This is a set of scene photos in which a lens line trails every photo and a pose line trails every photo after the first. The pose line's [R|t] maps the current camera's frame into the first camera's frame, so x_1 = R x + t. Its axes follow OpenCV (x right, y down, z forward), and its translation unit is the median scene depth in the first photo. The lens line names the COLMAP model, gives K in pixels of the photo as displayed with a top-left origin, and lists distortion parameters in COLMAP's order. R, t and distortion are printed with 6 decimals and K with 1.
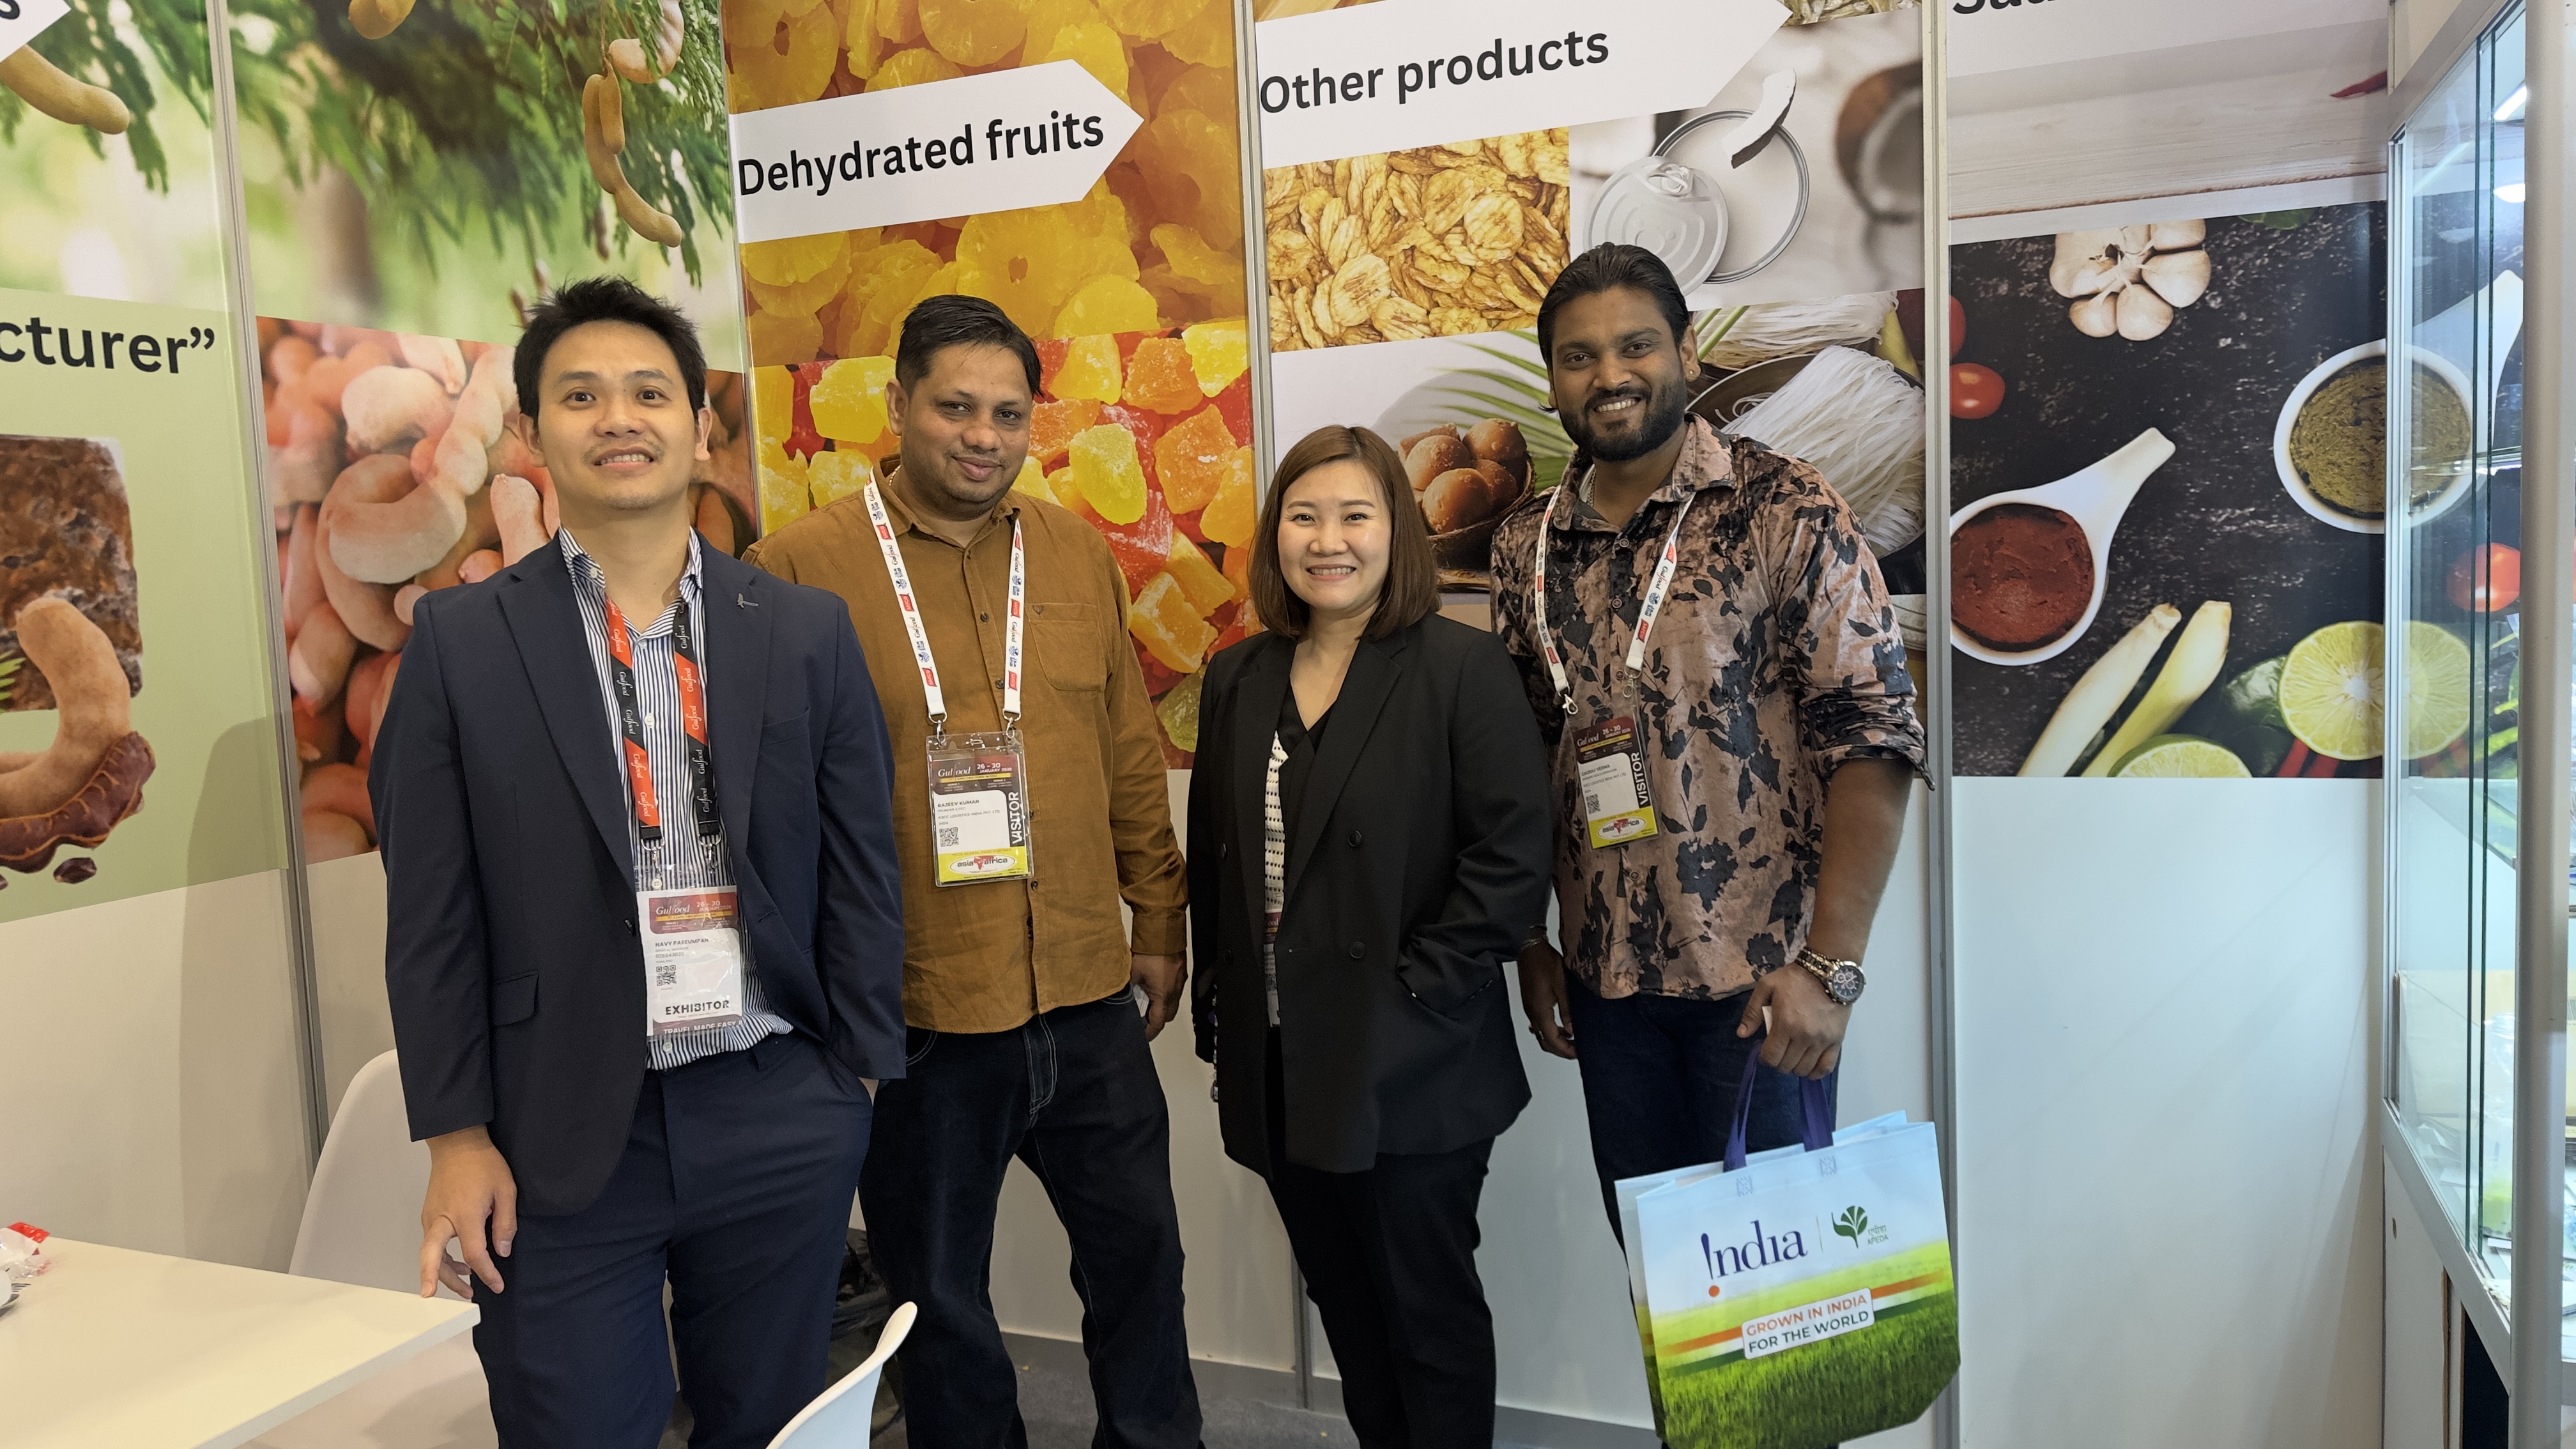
lens RADIAL K [[1829.7, 0, 1288.0], [0, 1829.7, 724.5], [0, 0, 1]] dist [0.069359, -0.075770]
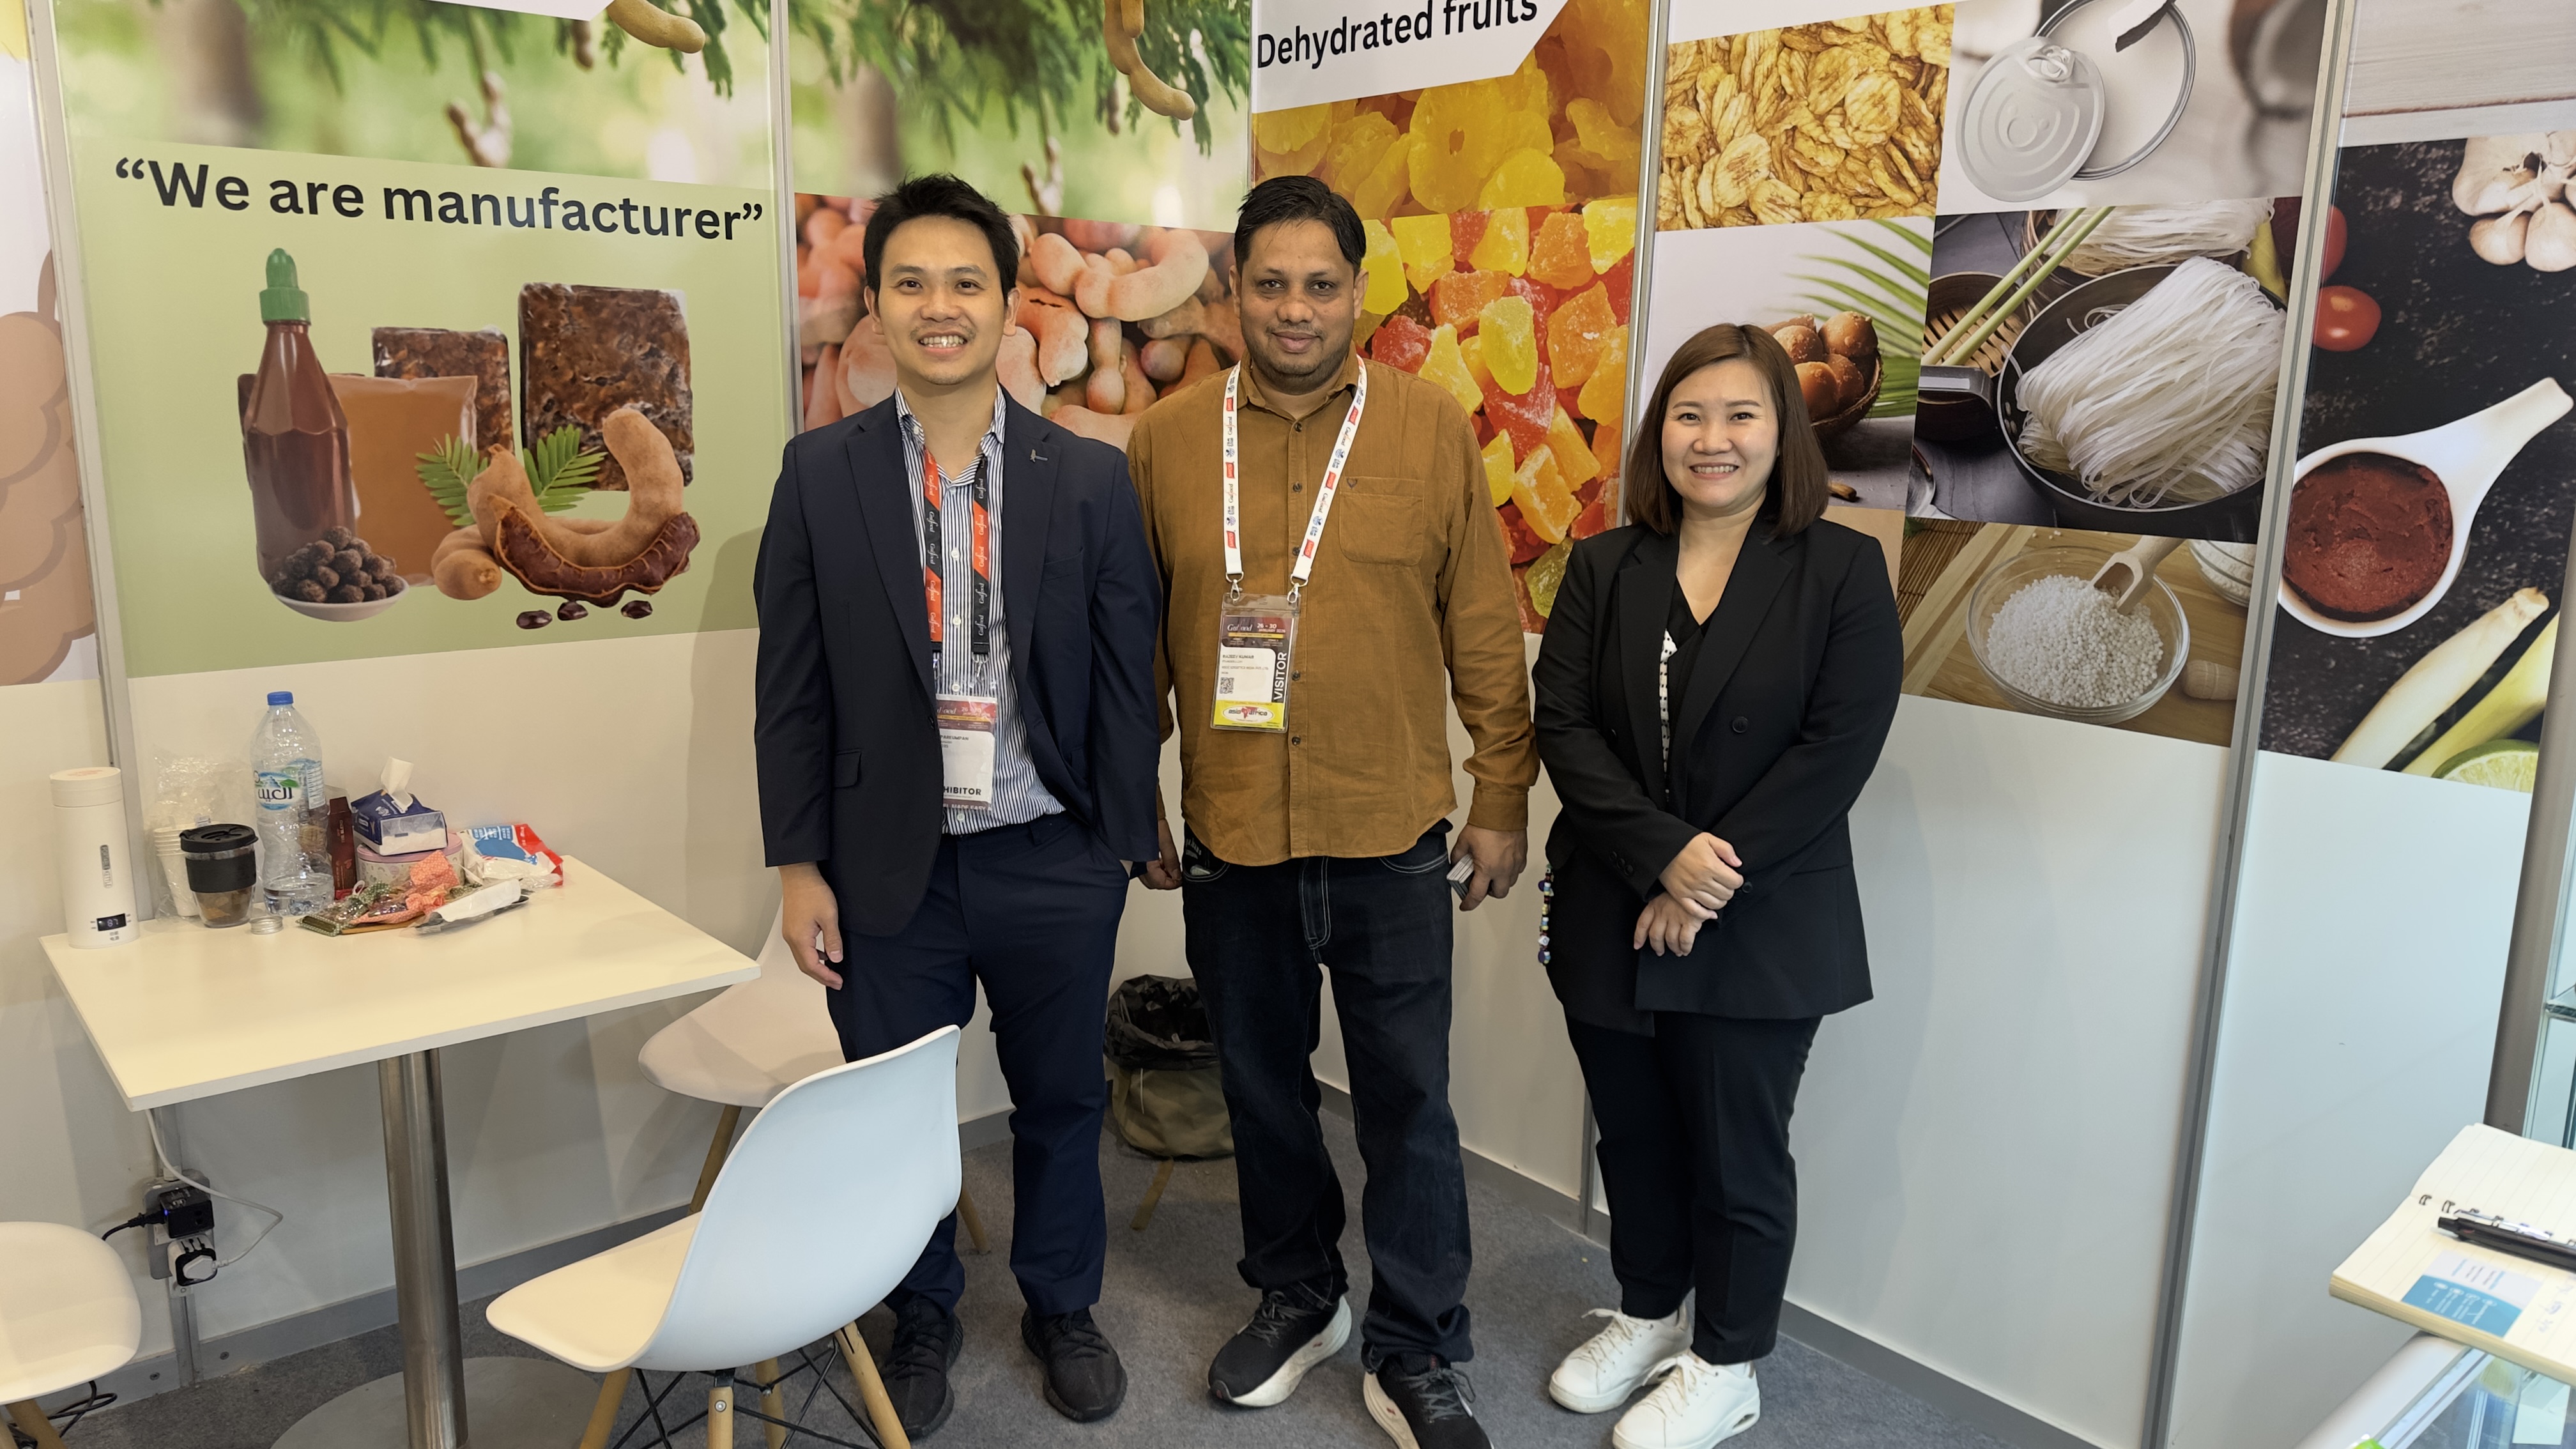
lens RADIAL K [[1812.0, 0, 1288.7], [0, 1812.0, 796.4], [0, 0, 1]] dist [-0.004060, -0.034730]
pose [[0.891964, 0.162026, -0.422076, 0.311675], [-0.102383, 0.981712, 0.160494, -0.042689], [0.440361, -0.099942, 0.892241, -0.002899]]
